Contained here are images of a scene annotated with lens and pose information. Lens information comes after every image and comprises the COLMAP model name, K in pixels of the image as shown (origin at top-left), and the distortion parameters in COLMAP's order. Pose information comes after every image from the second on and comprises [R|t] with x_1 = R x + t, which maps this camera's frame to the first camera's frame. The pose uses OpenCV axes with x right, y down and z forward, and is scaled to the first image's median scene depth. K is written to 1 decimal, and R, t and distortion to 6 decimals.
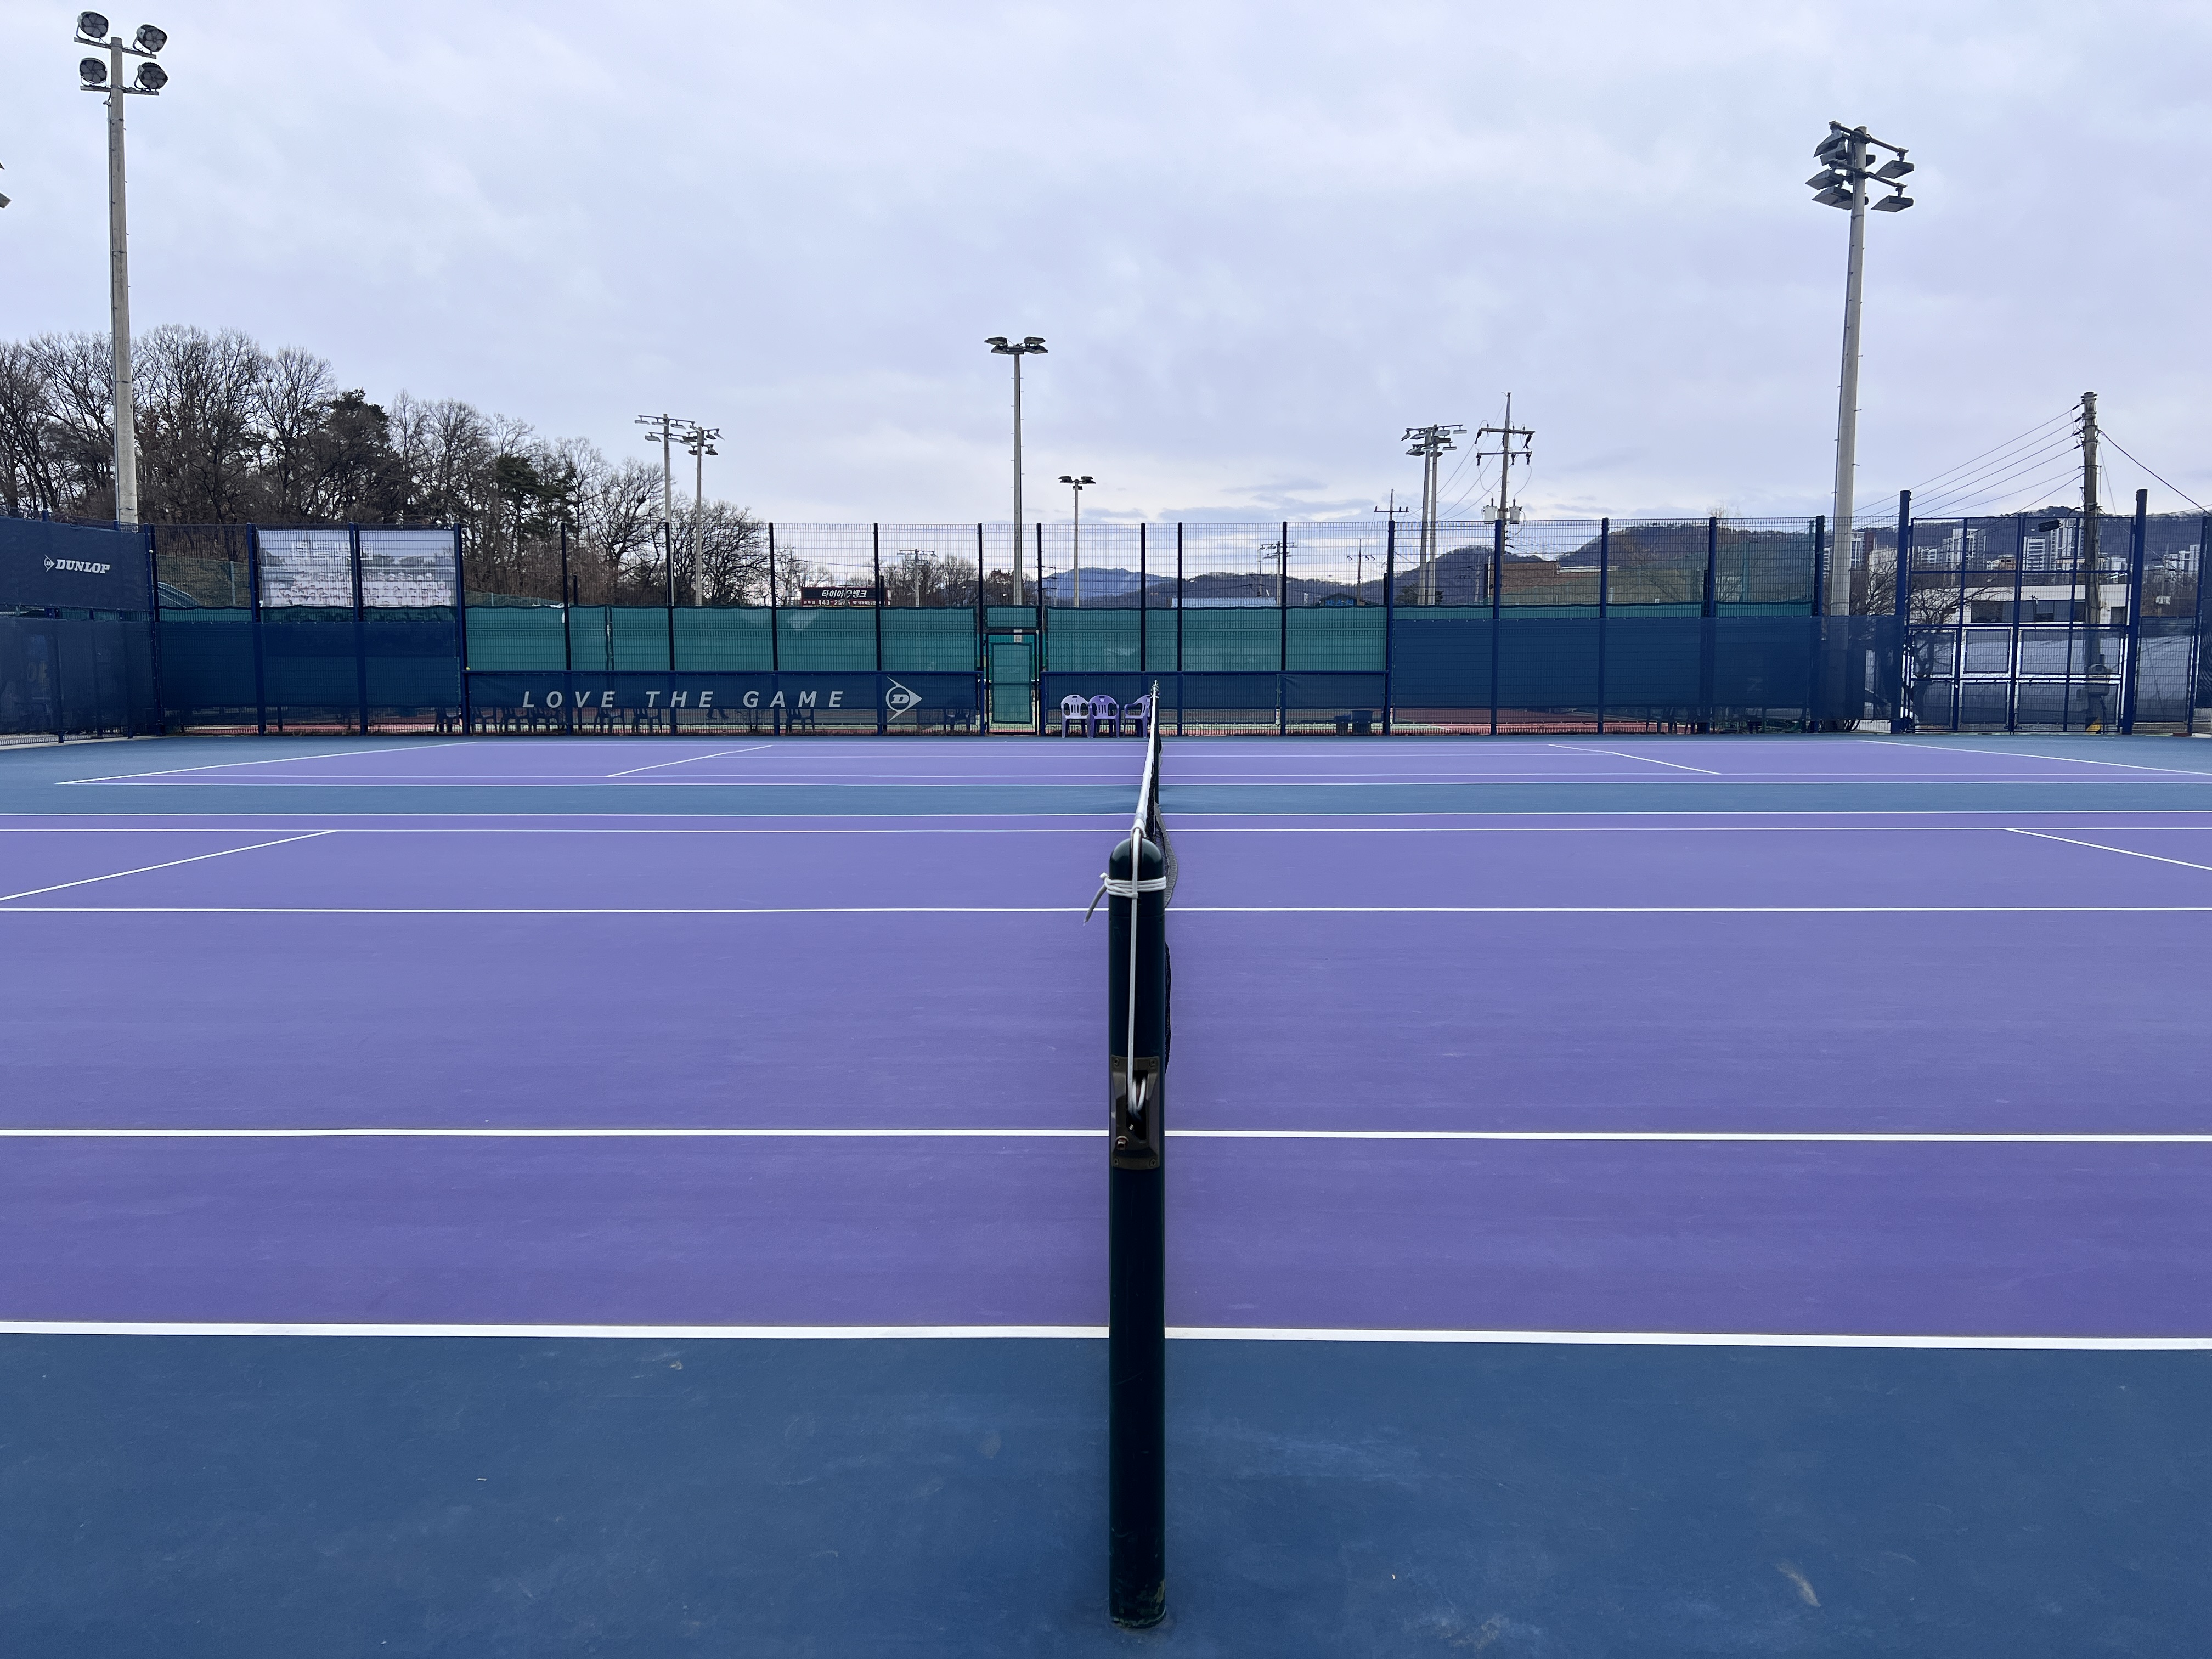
lens RADIAL K [[1668.6, 0, 1095.1], [0, 1668.6, 844.9], [0, 0, 1]] dist [0.016566, 0.019394]
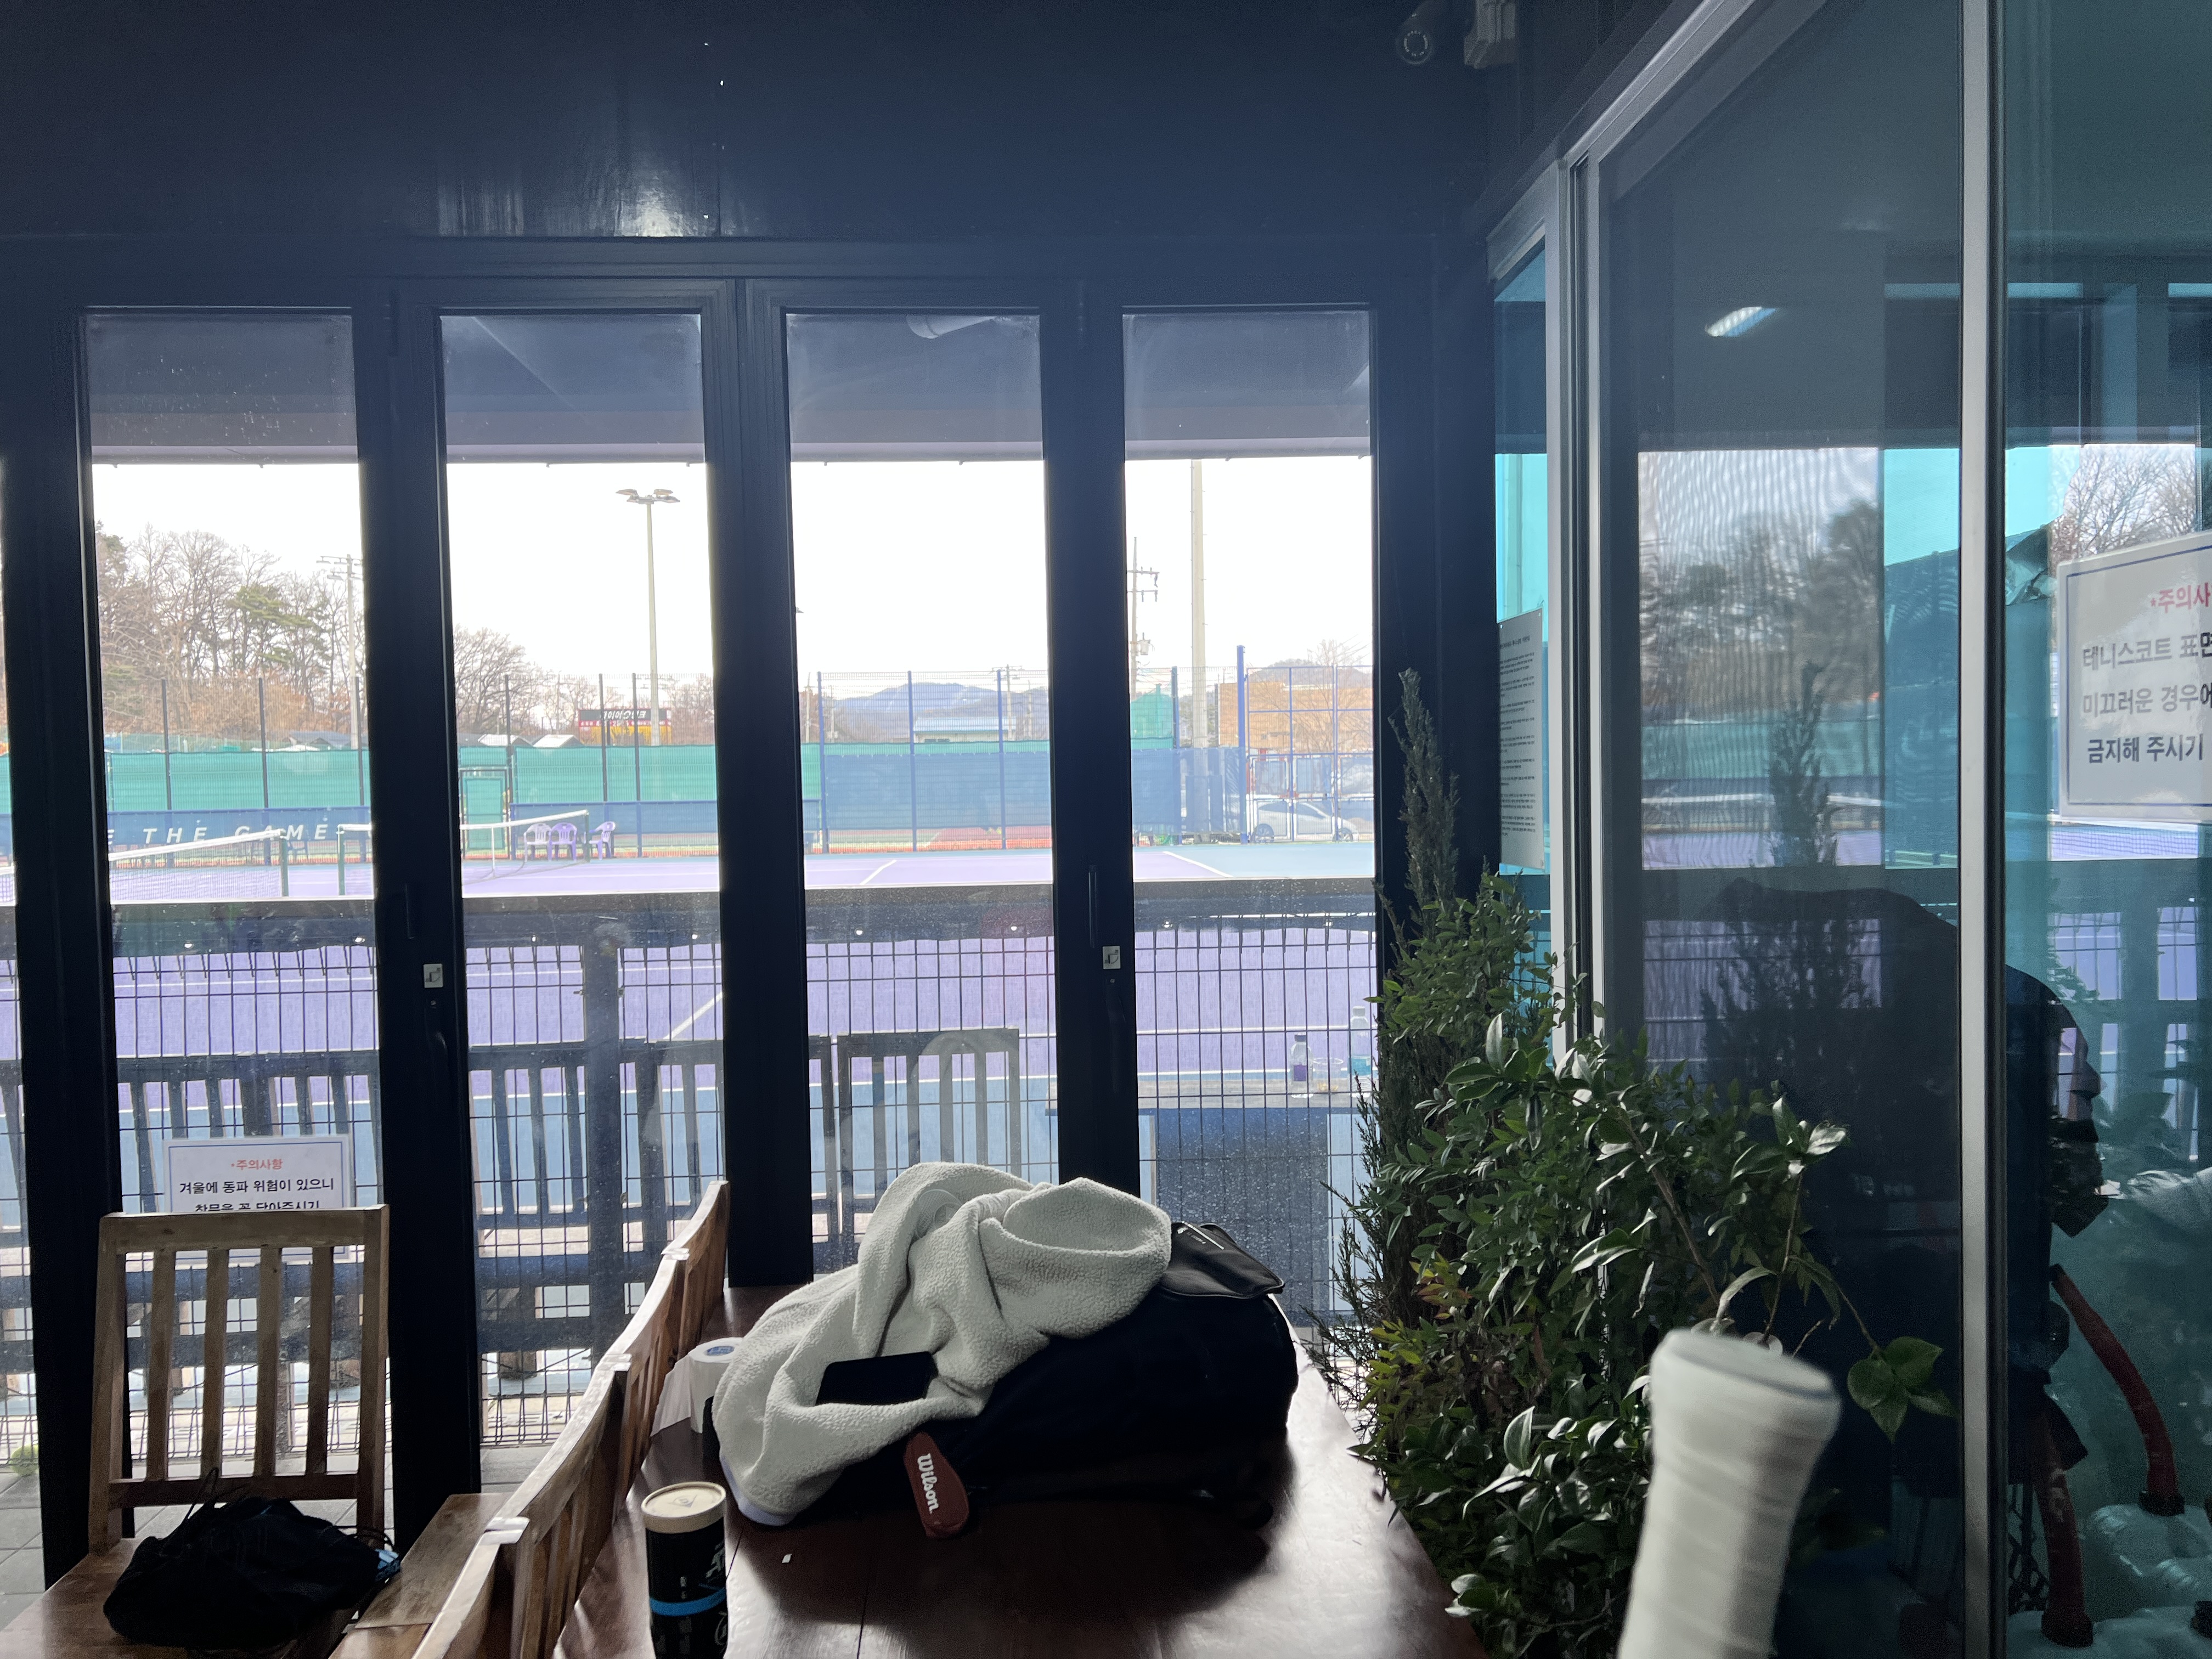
lens RADIAL K [[1668.6, 0, 1107.1], [0, 1668.6, 818.7], [0, 0, 1]] dist [0.016566, 0.019394]
pose [[0.994502, -0.020357, 0.102725, 0.247743], [0.028774, 0.996288, -0.081127, 0.009471], [-0.100692, 0.083637, 0.991396, -0.157369]]
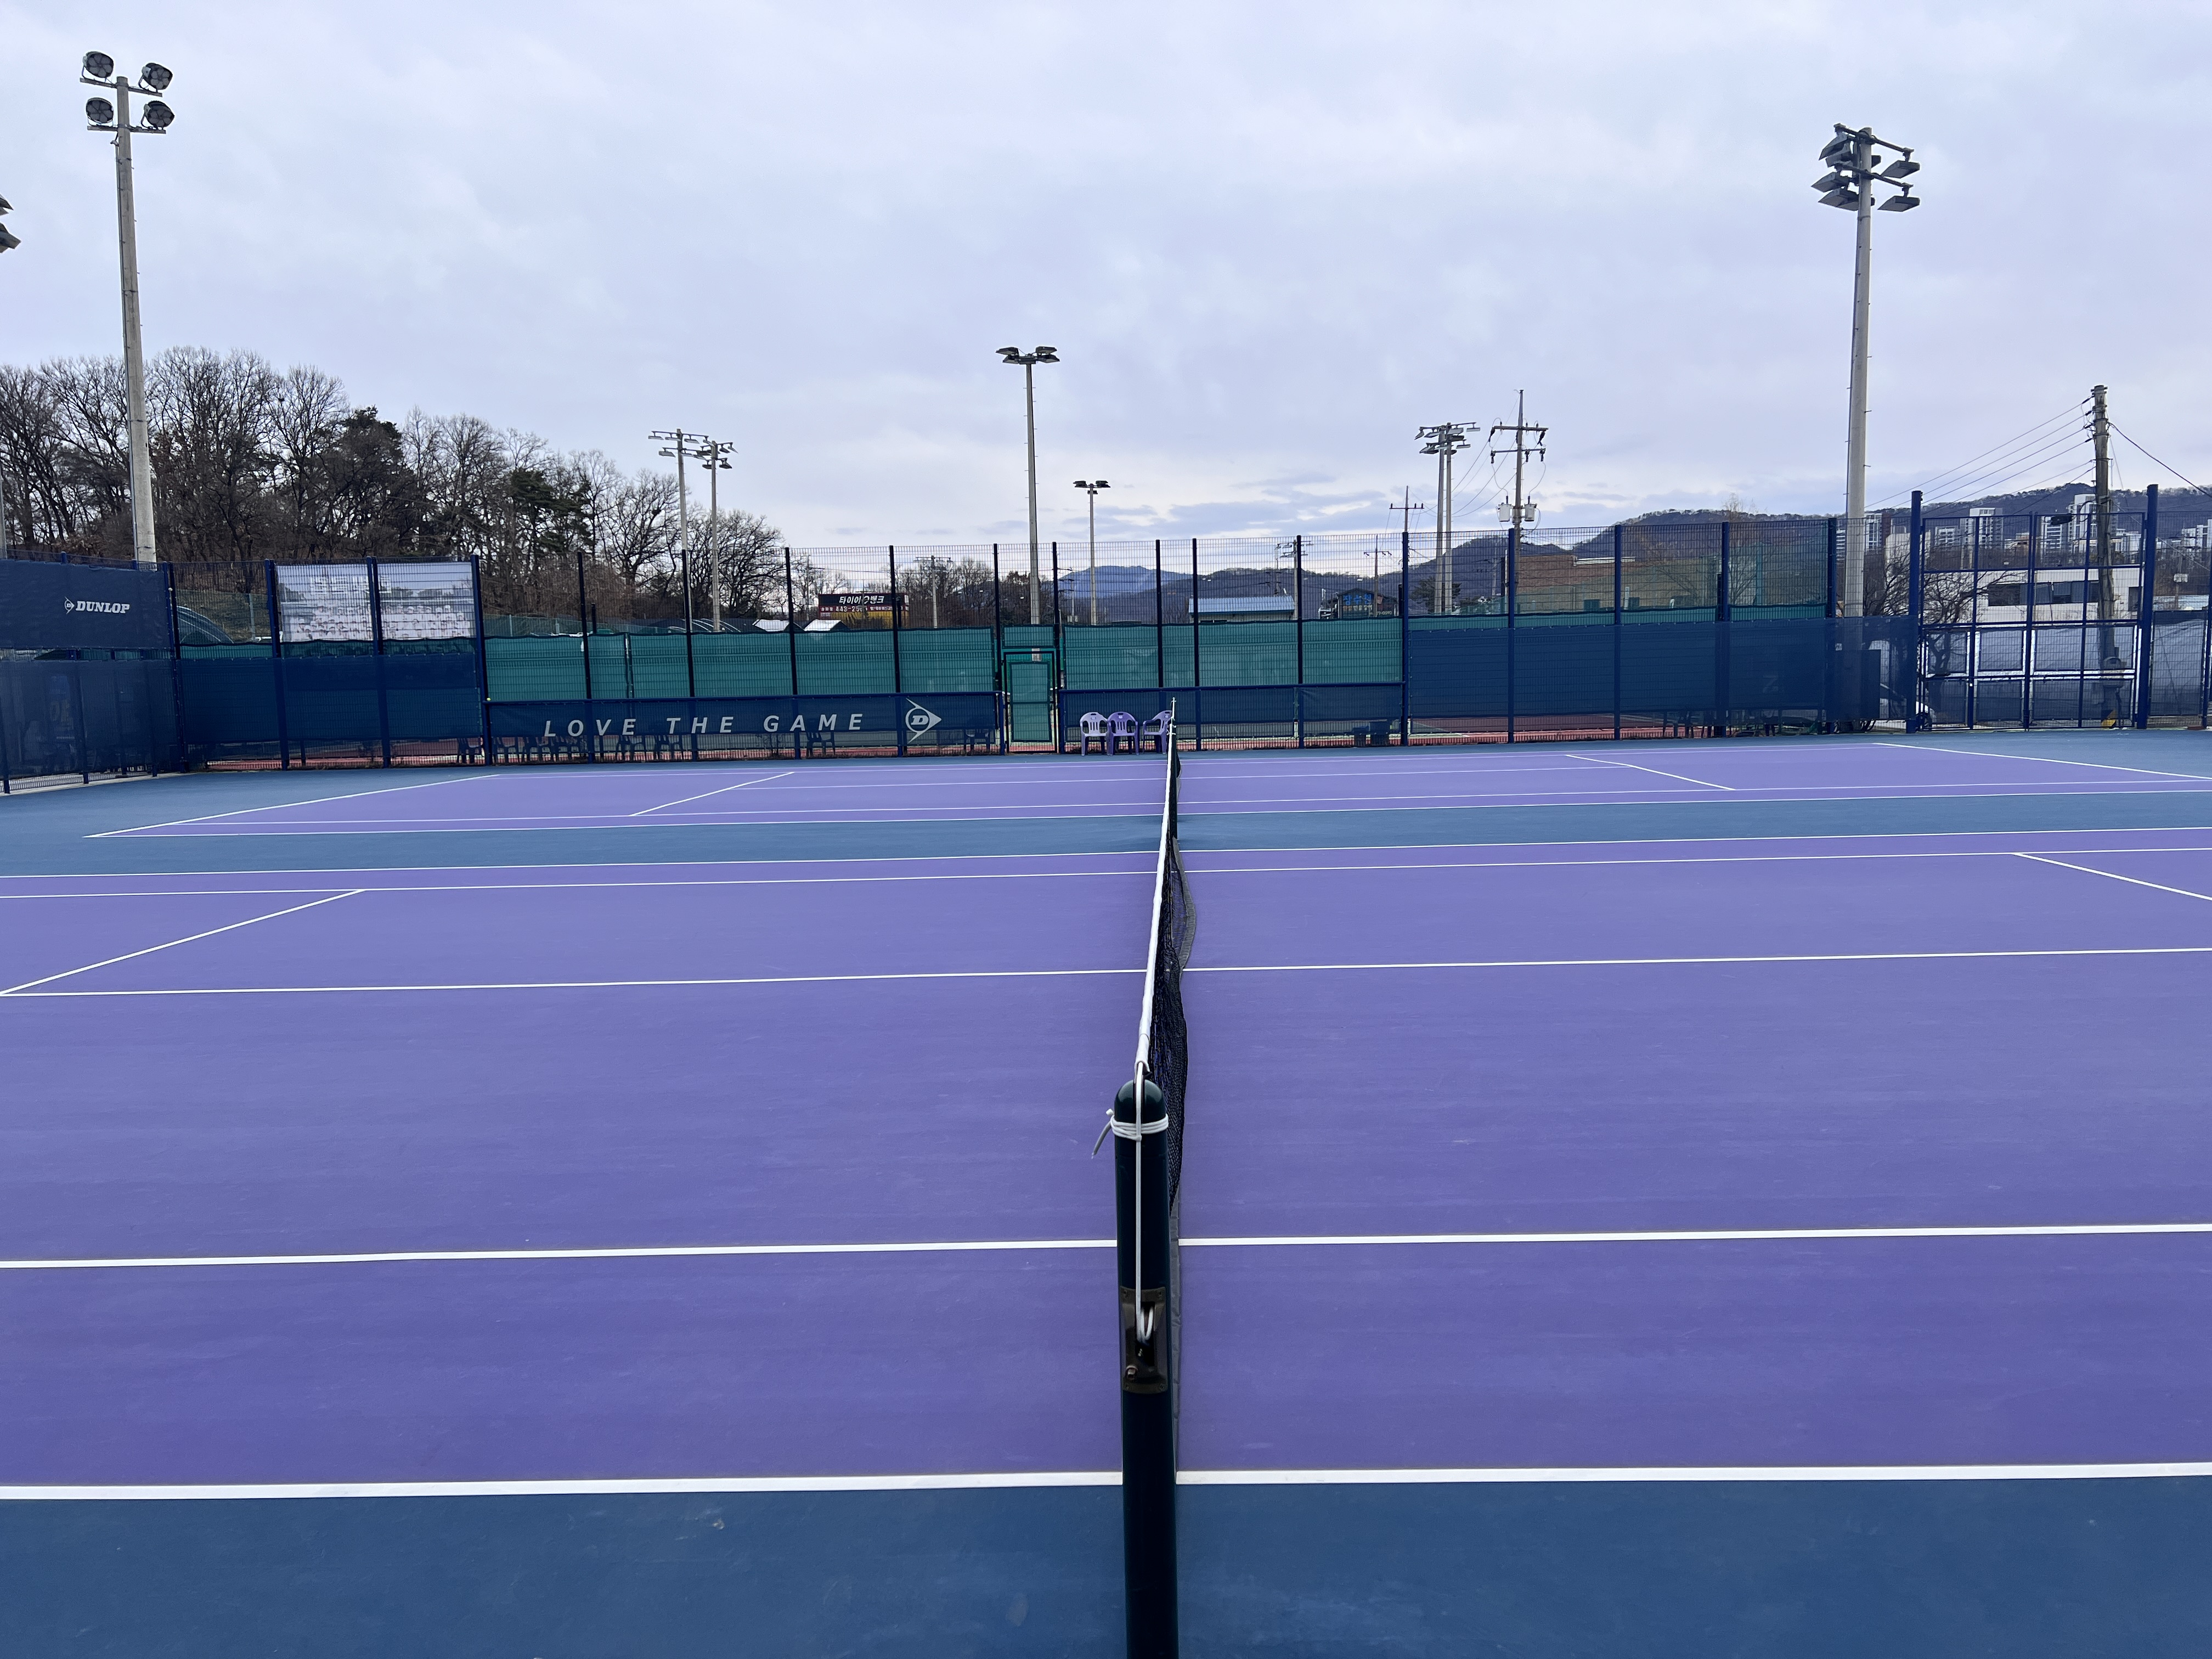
lens RADIAL K [[1668.6, 0, 1117.5], [0, 1668.6, 856.1], [0, 0, 1]] dist [0.016566, 0.019394]
pose [[0.999752, -0.022246, -0.000631, 0.001018], [0.022250, 0.999721, 0.007928, -0.010792], [0.000454, -0.007940, 0.999968, -0.004690]]
